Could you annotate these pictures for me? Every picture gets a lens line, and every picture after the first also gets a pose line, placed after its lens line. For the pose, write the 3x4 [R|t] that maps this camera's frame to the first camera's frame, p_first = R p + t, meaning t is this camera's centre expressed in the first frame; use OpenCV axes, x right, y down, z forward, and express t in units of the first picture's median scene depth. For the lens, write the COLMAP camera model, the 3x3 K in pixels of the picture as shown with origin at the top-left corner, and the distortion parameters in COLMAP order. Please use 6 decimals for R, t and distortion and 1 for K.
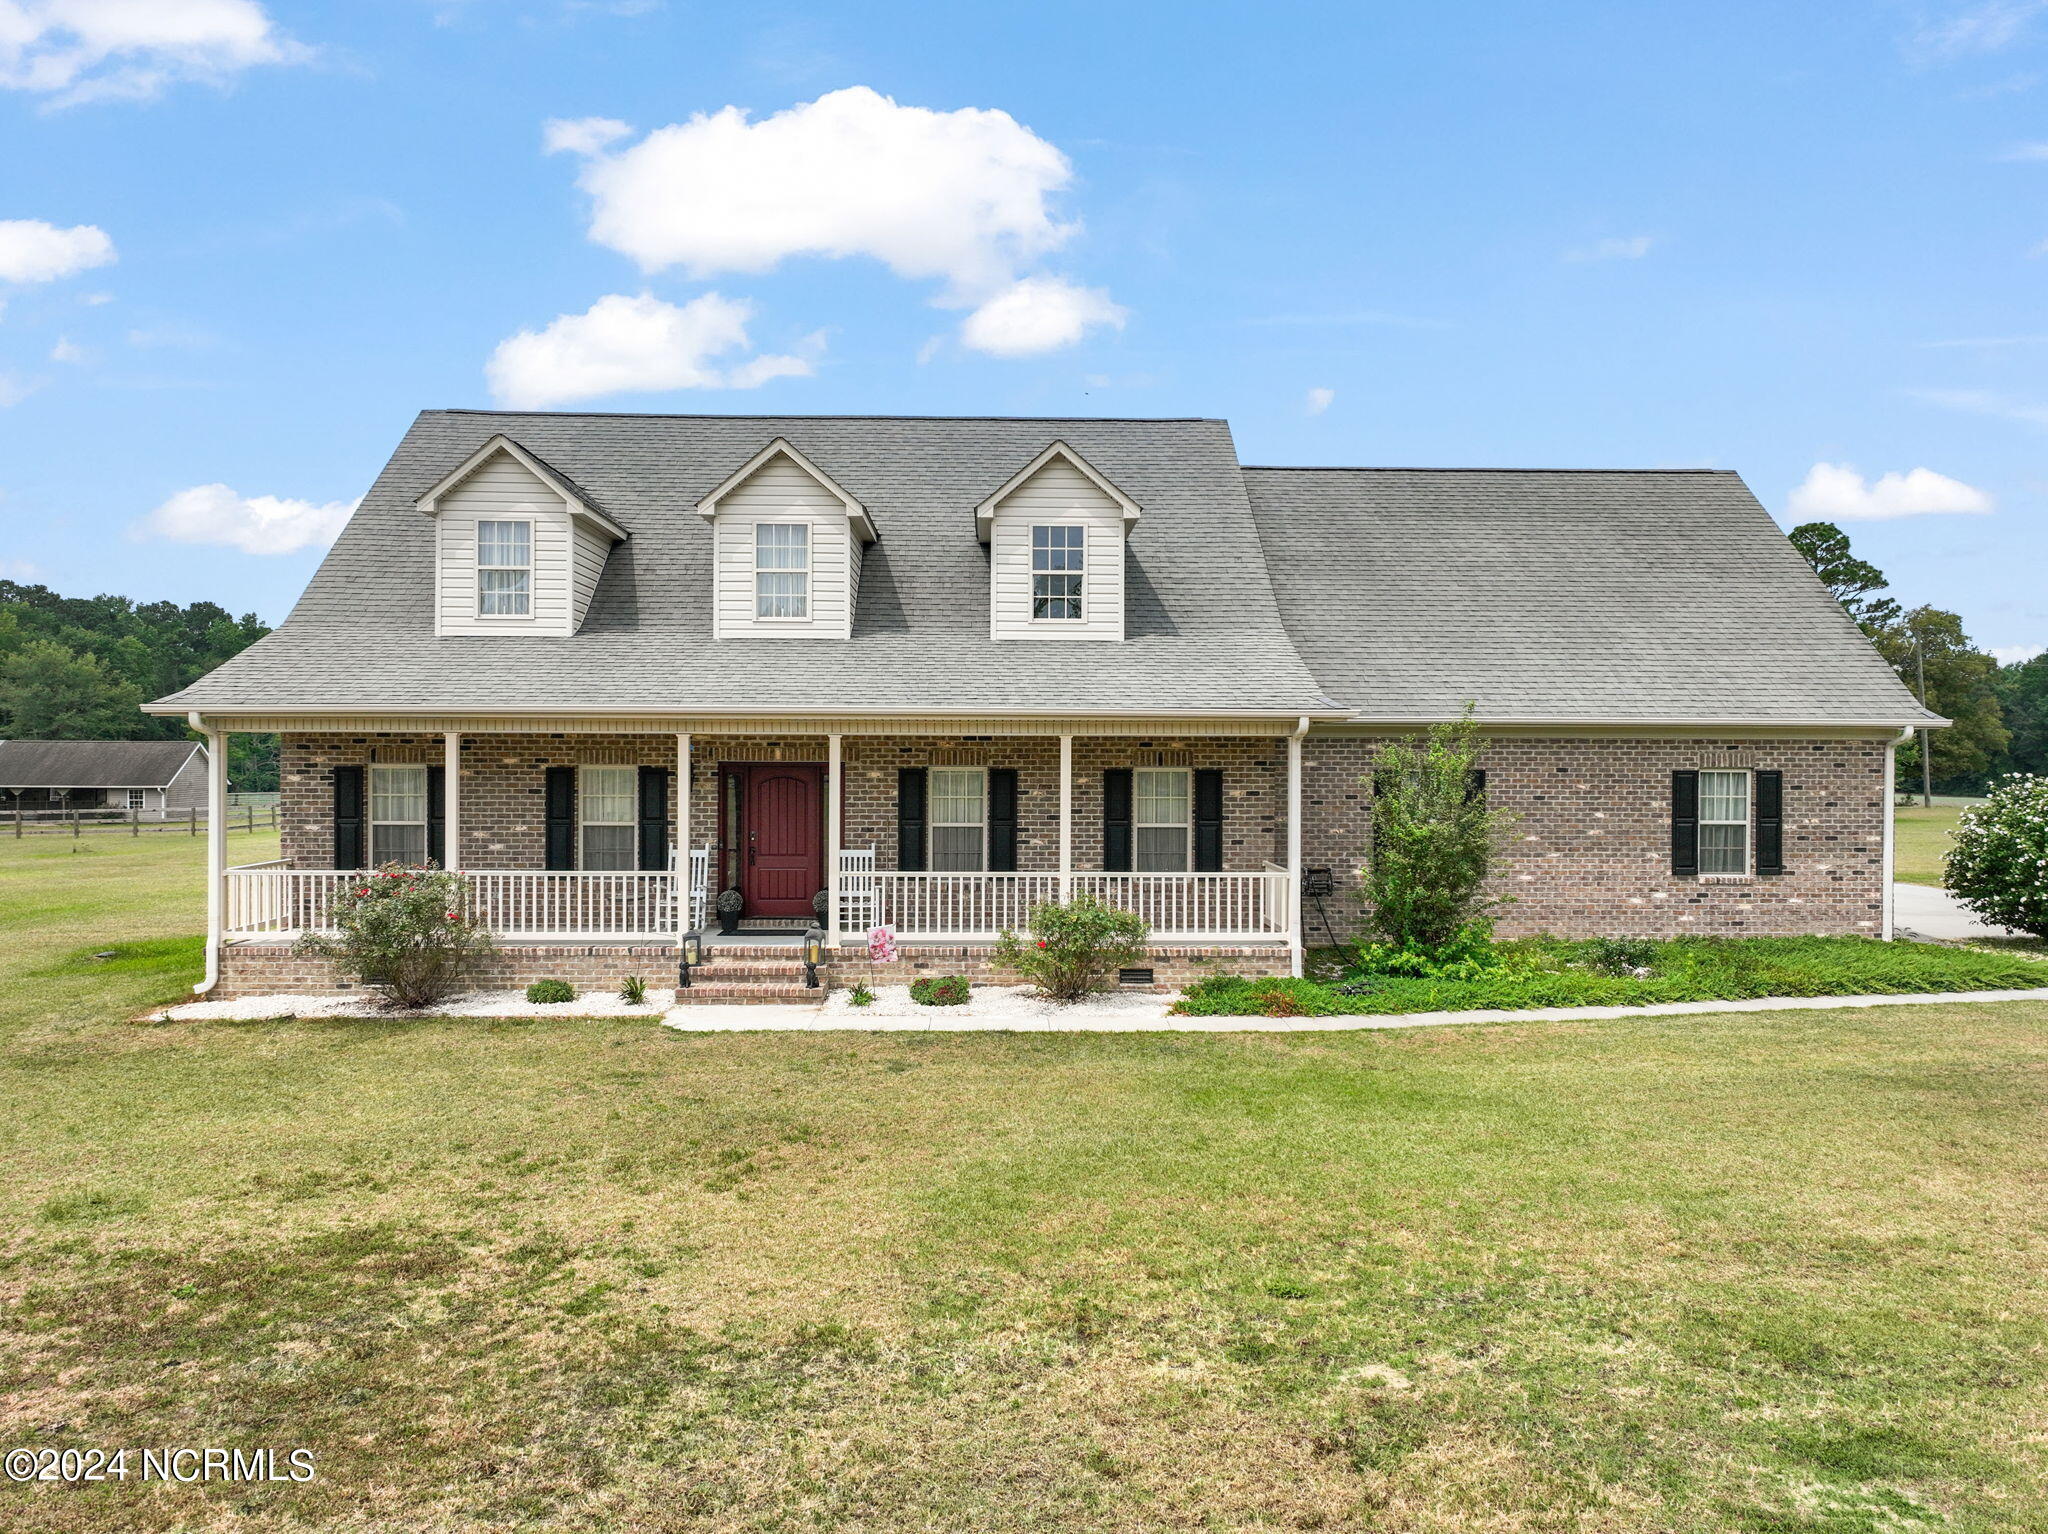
lens RADIAL K [[1931.7, 0, 1024.8], [0, 1931.7, 771.6], [0, 0, 1]] dist [-0.003424, -0.003215]
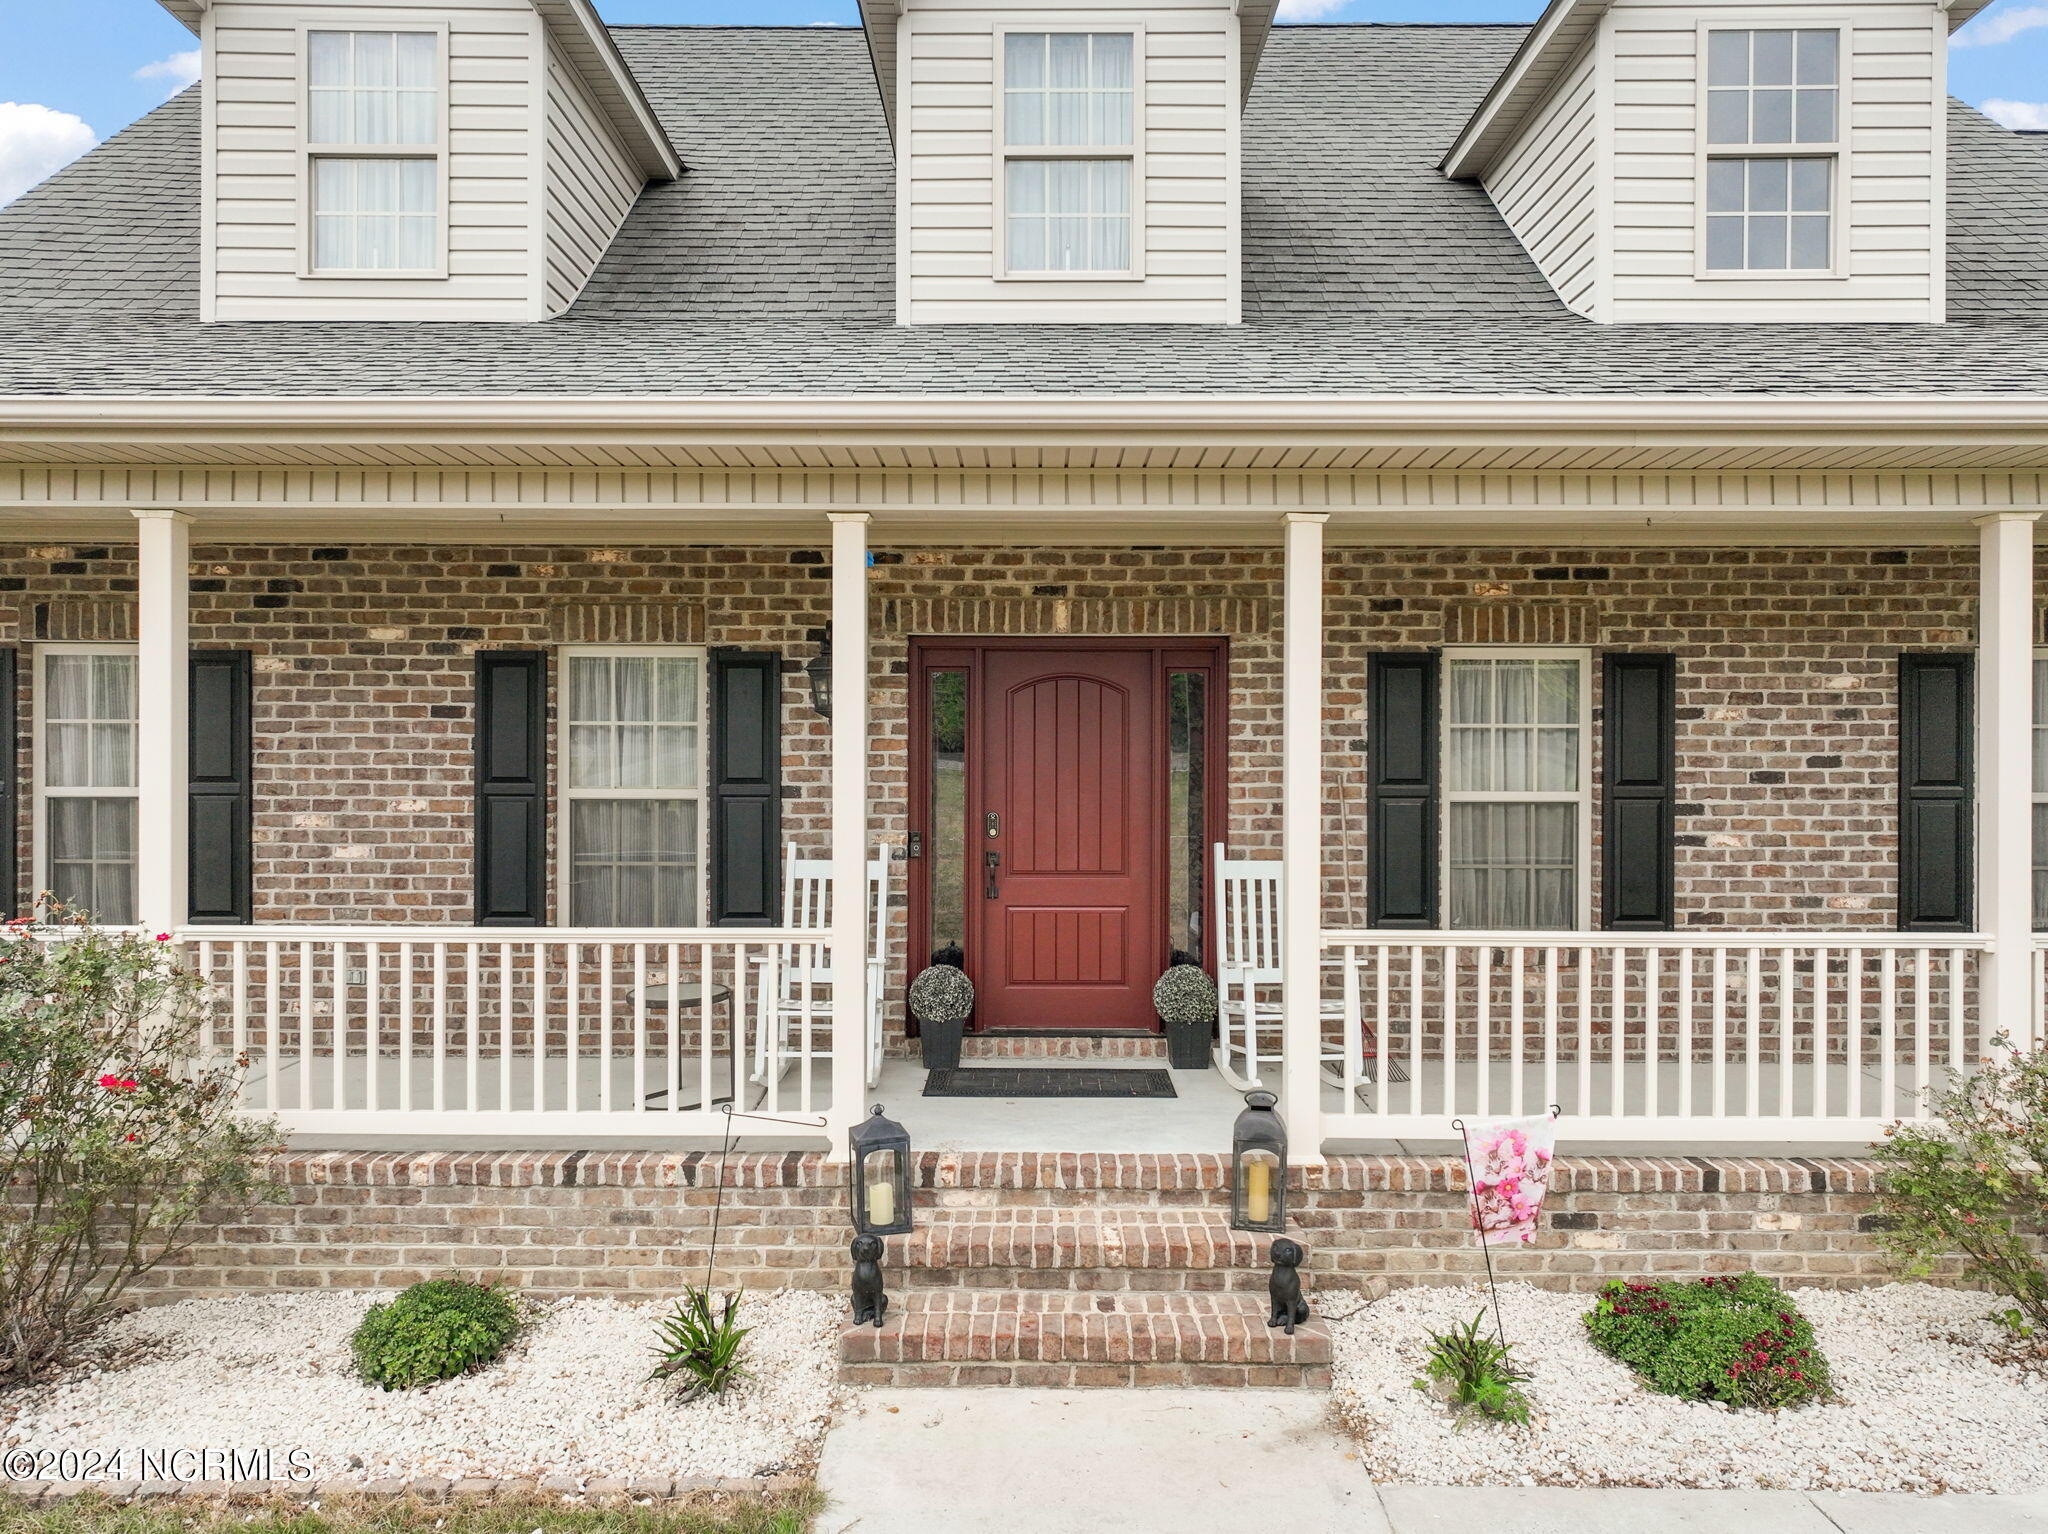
lens RADIAL K [[1931.7, 0, 959.1], [0, 1931.7, 760.2], [0, 0, 1]] dist [-0.003424, -0.003215]
pose [[0.998283, -0.002221, -0.058537, -0.128252], [0.001919, 0.999985, -0.005207, 0.022640], [0.058548, 0.005085, 0.998272, 0.620992]]
